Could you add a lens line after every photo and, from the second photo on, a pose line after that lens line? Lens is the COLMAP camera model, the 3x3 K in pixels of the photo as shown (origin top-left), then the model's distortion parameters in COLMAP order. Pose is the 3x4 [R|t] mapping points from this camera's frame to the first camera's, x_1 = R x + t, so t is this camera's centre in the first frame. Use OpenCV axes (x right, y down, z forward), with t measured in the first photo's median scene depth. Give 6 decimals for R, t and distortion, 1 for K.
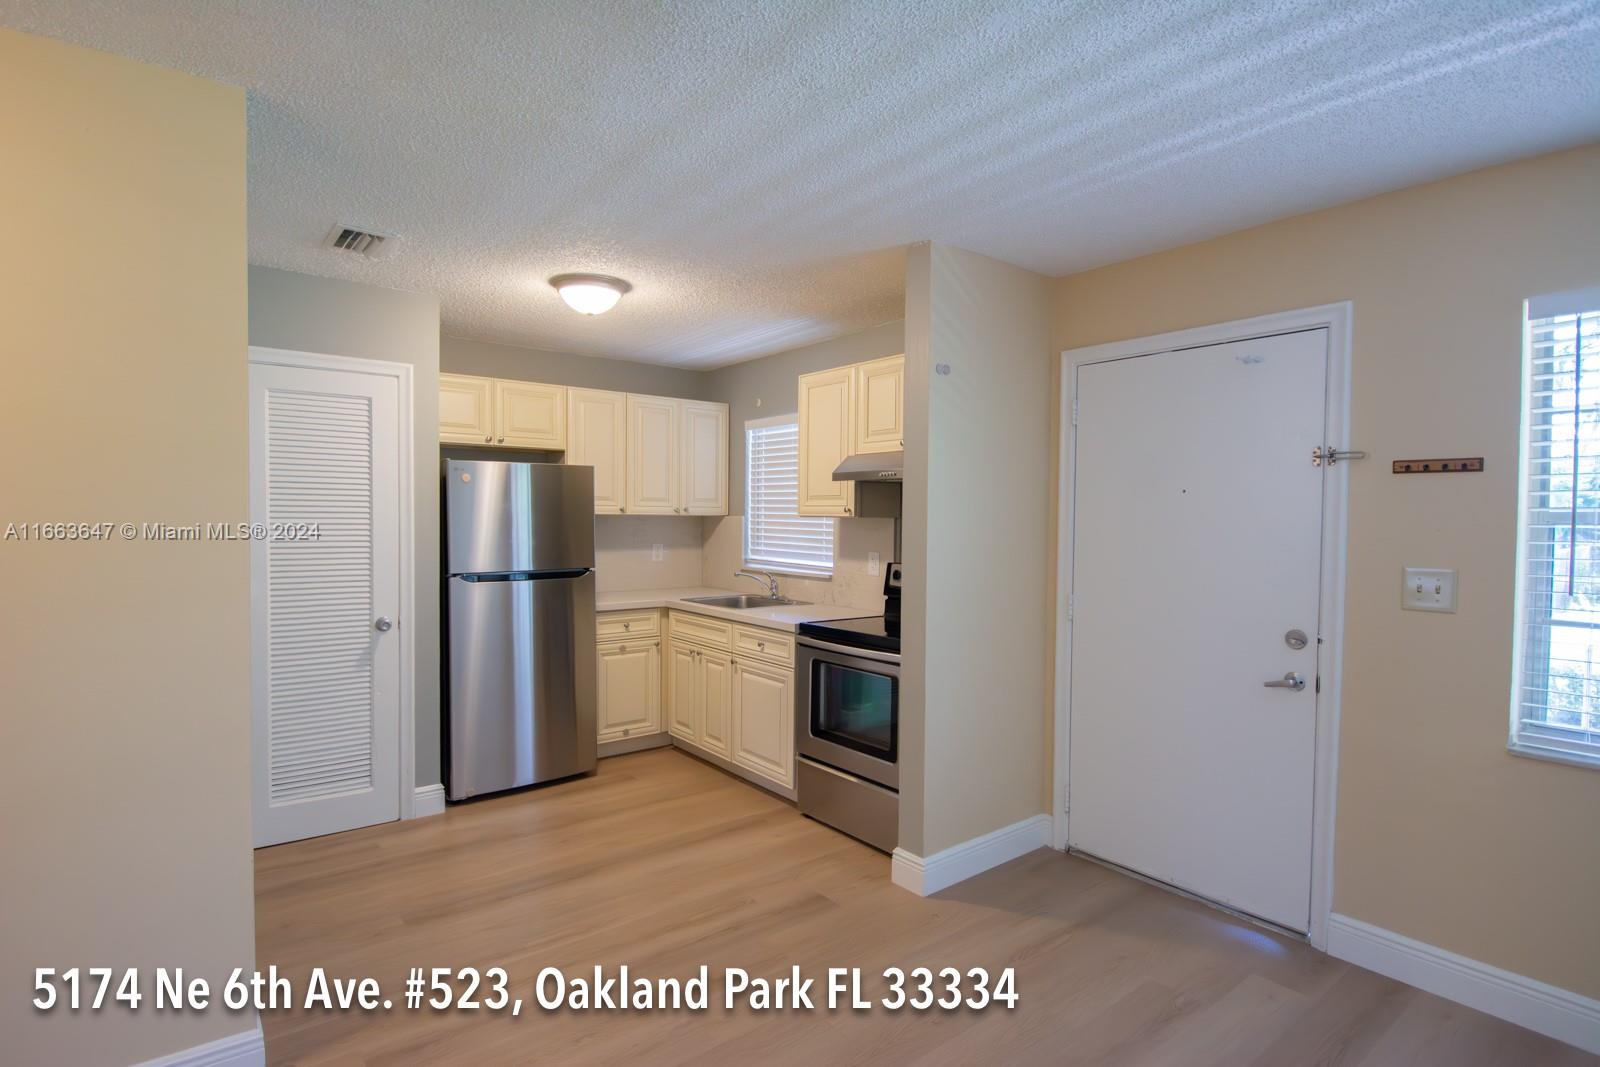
lens RADIAL K [[807.9, 0, 800.0], [0, 807.9, 533.5], [0, 0, 1]] dist [0.001904, 0.000464]
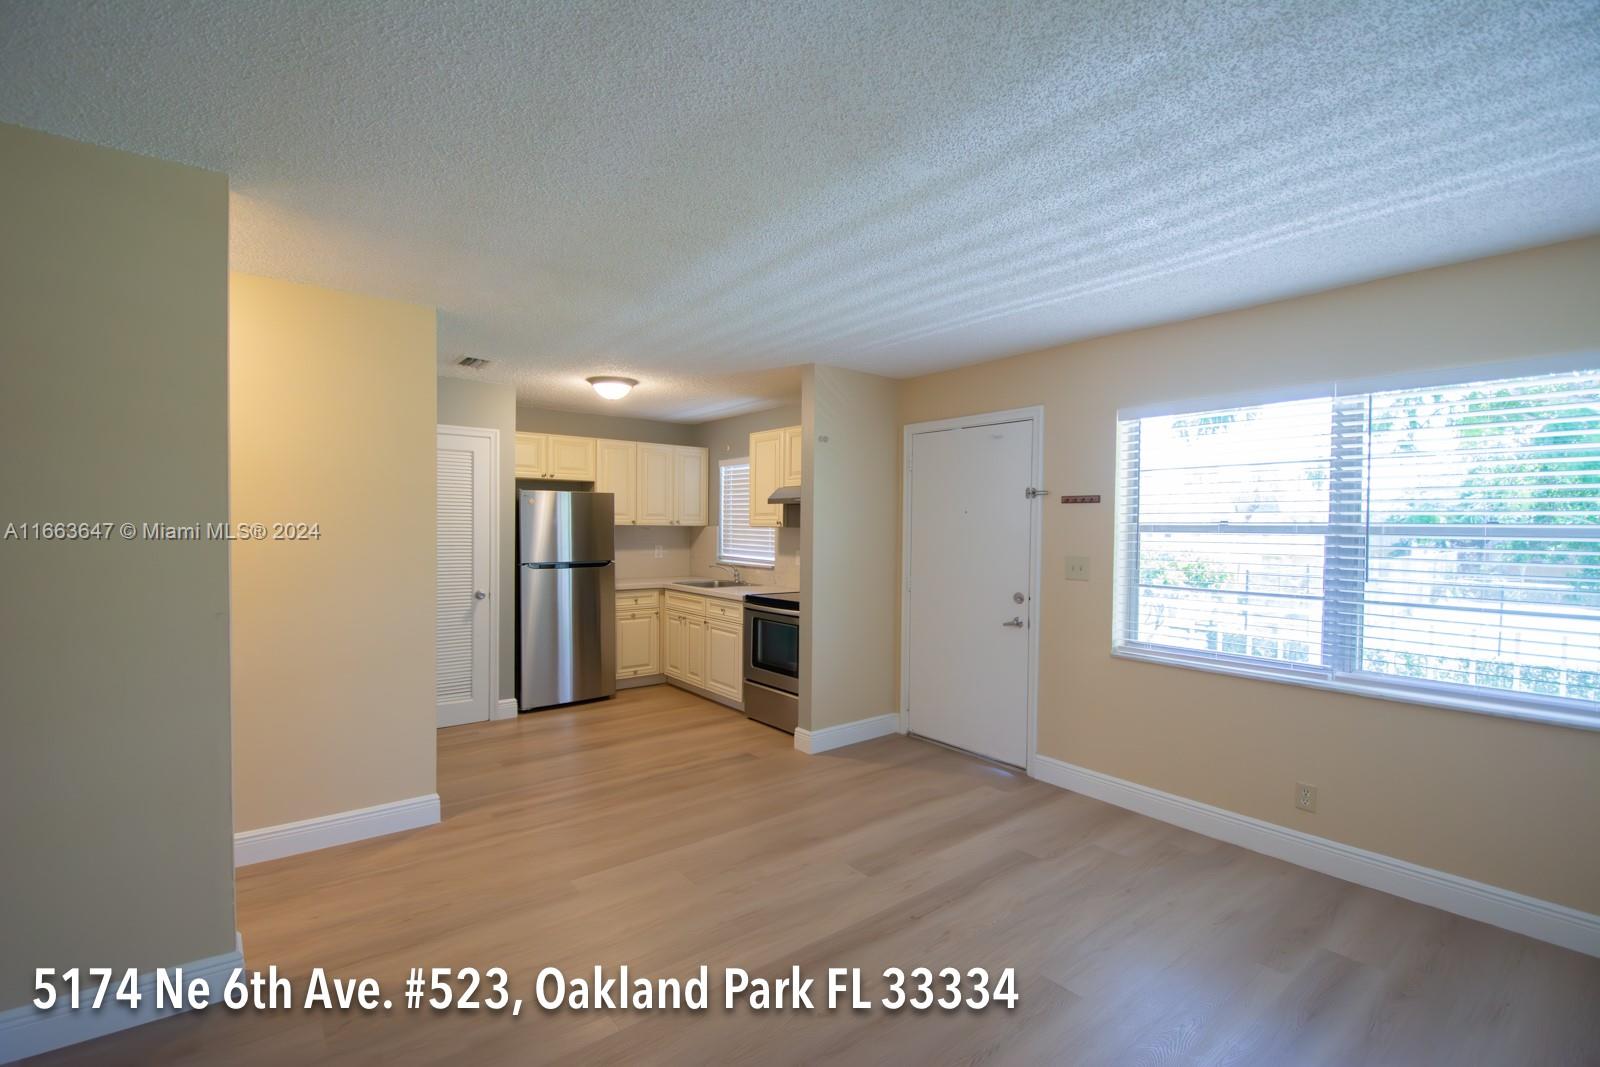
lens RADIAL K [[706.4, 0, 800.0], [0, 706.4, 533.5], [0, 0, 1]] dist [-0.000848, -0.000044]
pose [[0.999977, 0.001253, 0.006658, 0.090785], [-0.001182, 0.999943, -0.010656, 0.006220], [-0.006671, 0.010648, 0.999921, -0.350051]]
